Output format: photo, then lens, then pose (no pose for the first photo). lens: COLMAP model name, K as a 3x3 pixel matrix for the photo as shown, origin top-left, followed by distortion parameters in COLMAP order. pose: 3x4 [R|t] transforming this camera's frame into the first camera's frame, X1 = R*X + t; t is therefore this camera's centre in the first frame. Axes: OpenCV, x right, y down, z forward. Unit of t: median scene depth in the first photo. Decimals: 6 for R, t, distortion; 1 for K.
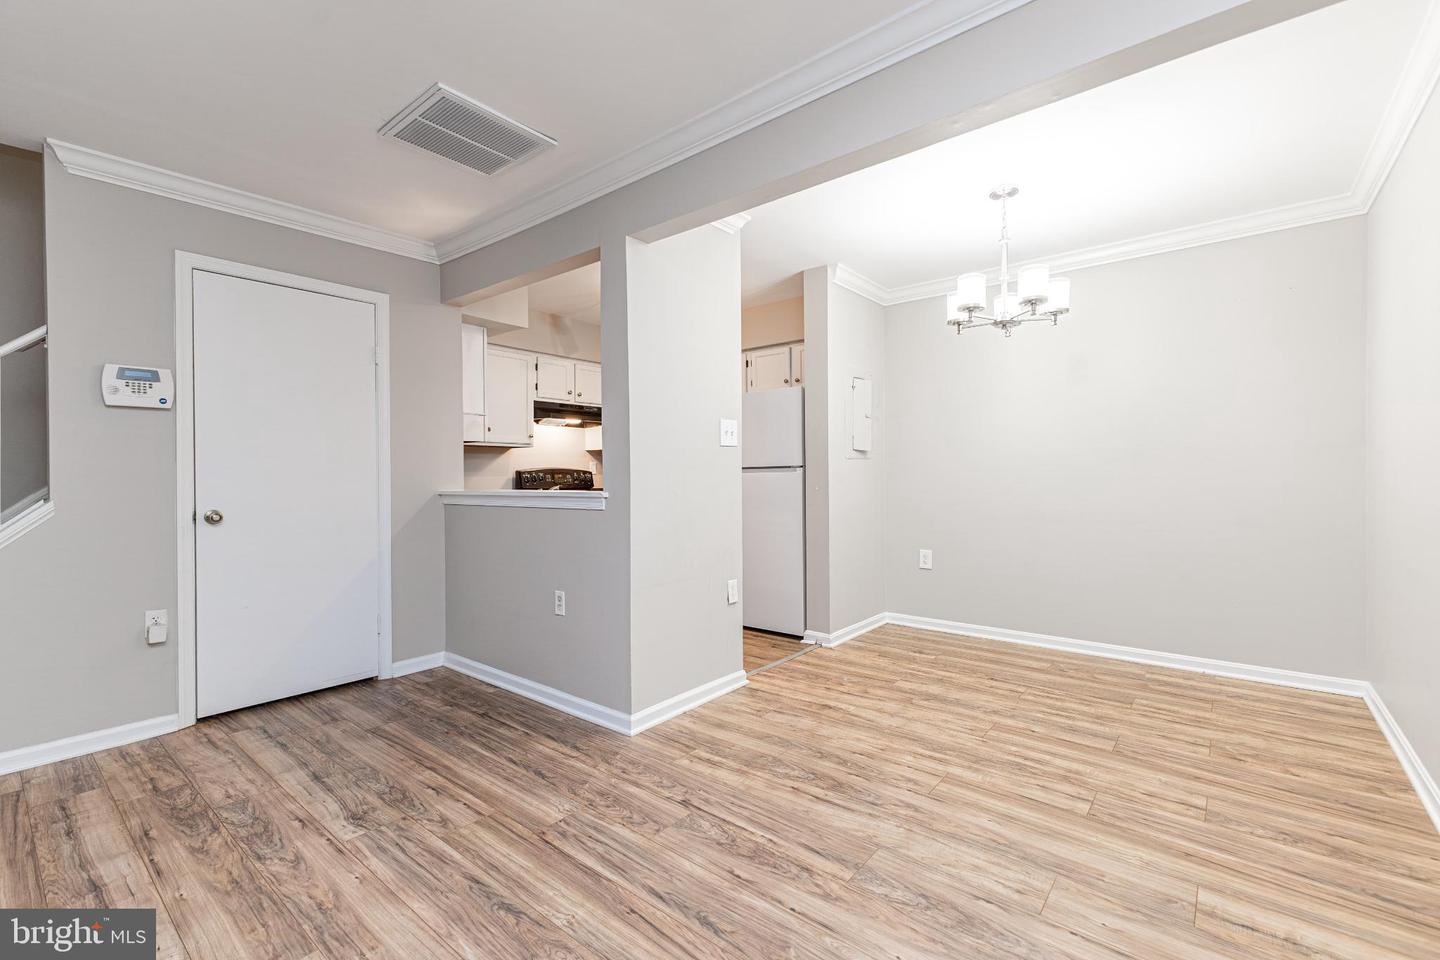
lens RADIAL K [[620.4, 0, 724.3], [0, 620.4, 476.7], [0, 0, 1]] dist [0.018473, -0.003912]
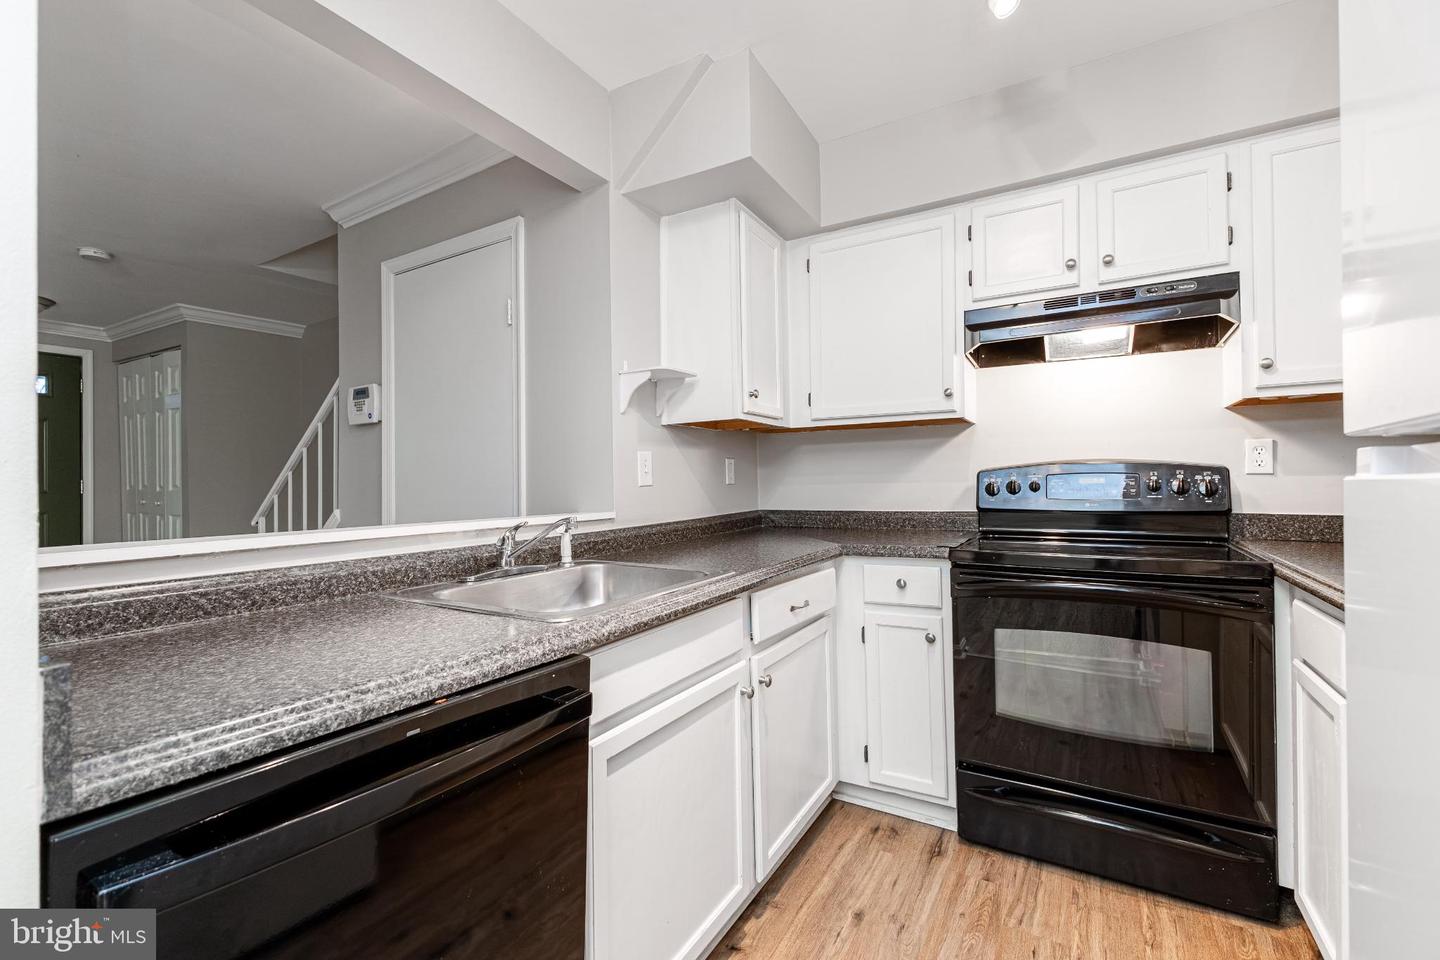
lens RADIAL K [[620.4, 0, 724.3], [0, 620.4, 476.7], [0, 0, 1]] dist [0.018473, -0.003912]
pose [[0.154825, -0.008539, -0.987905, 0.186274], [0.012438, 0.999900, -0.006693, -0.008039], [0.987864, -0.011251, 0.154916, 1.385047]]
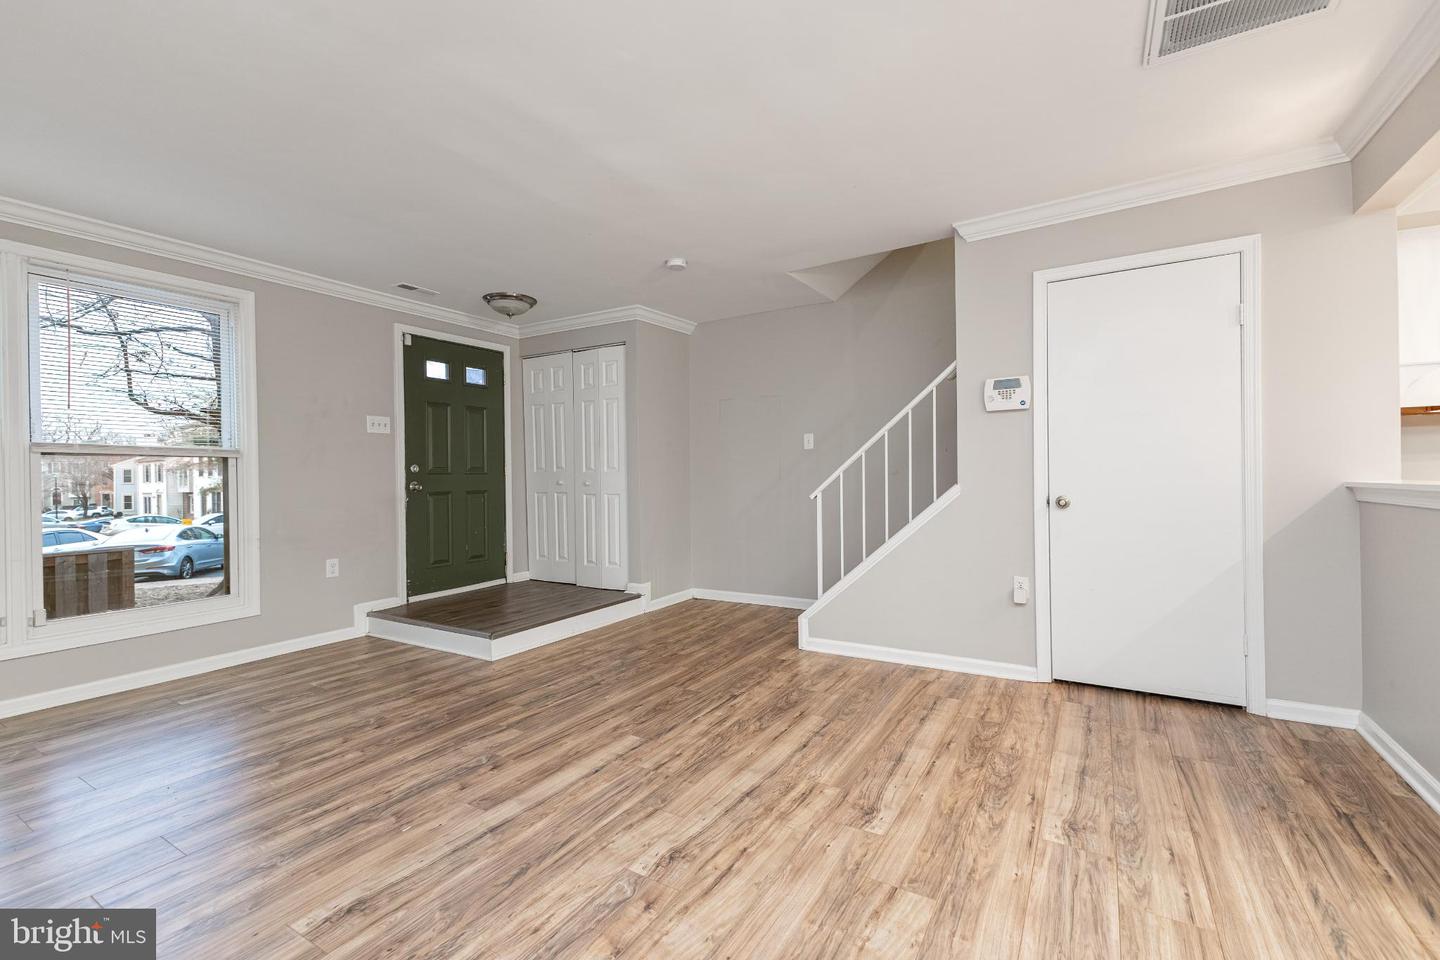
lens RADIAL K [[620.4, 0, 724.3], [0, 620.4, 476.7], [0, 0, 1]] dist [0.018473, -0.003912]
pose [[0.142900, 0.006558, -0.989715, 0.197005], [0.014716, 0.999853, 0.008750, 0.001152], [0.989628, -0.015815, 0.142782, 0.261555]]
